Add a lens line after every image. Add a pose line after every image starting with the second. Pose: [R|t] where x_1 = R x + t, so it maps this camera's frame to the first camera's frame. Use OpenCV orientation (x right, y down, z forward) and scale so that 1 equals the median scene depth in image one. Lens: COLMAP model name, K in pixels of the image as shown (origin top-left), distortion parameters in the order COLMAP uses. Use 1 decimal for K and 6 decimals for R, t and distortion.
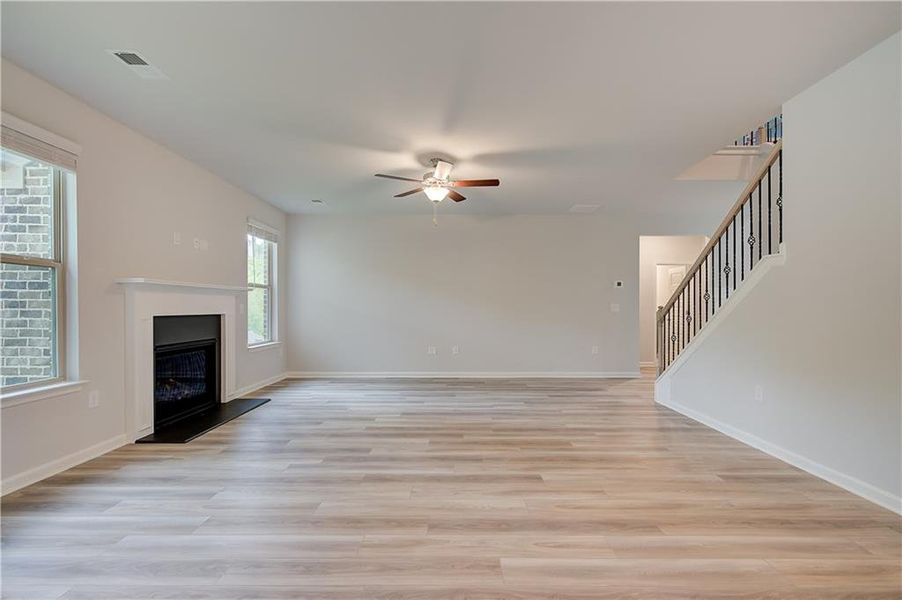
lens RADIAL K [[385.6, 0, 453.1], [0, 385.6, 310.6], [0, 0, 1]] dist [-0.016003, -0.000140]
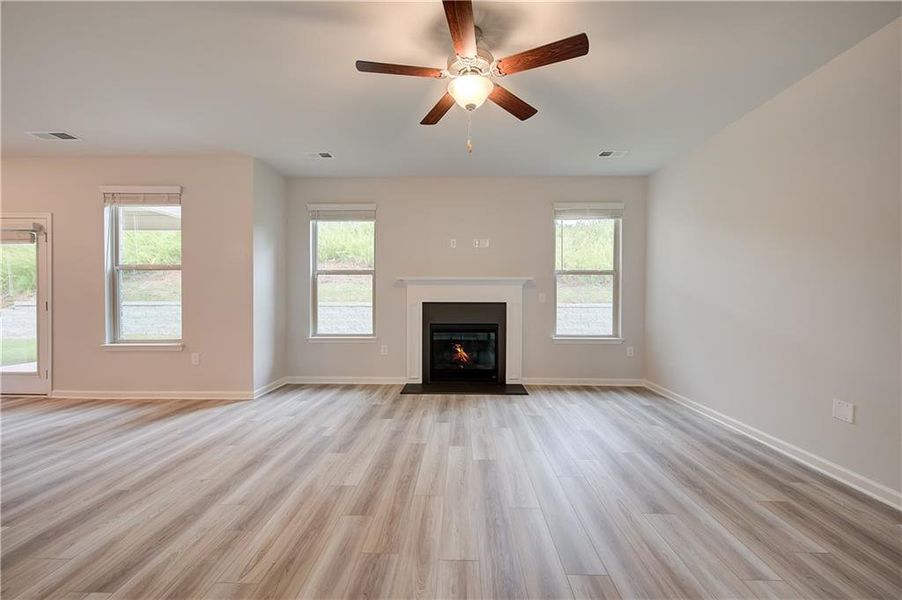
lens RADIAL K [[359.4, 0, 455.9], [0, 359.4, 298.3], [0, 0, 1]] dist [0.000622, -0.000108]
pose [[-0.012389, 0.006588, -0.999902, 0.522889], [-0.009941, 0.999928, 0.006712, -0.008884], [0.999874, 0.010023, -0.012323, 1.061753]]
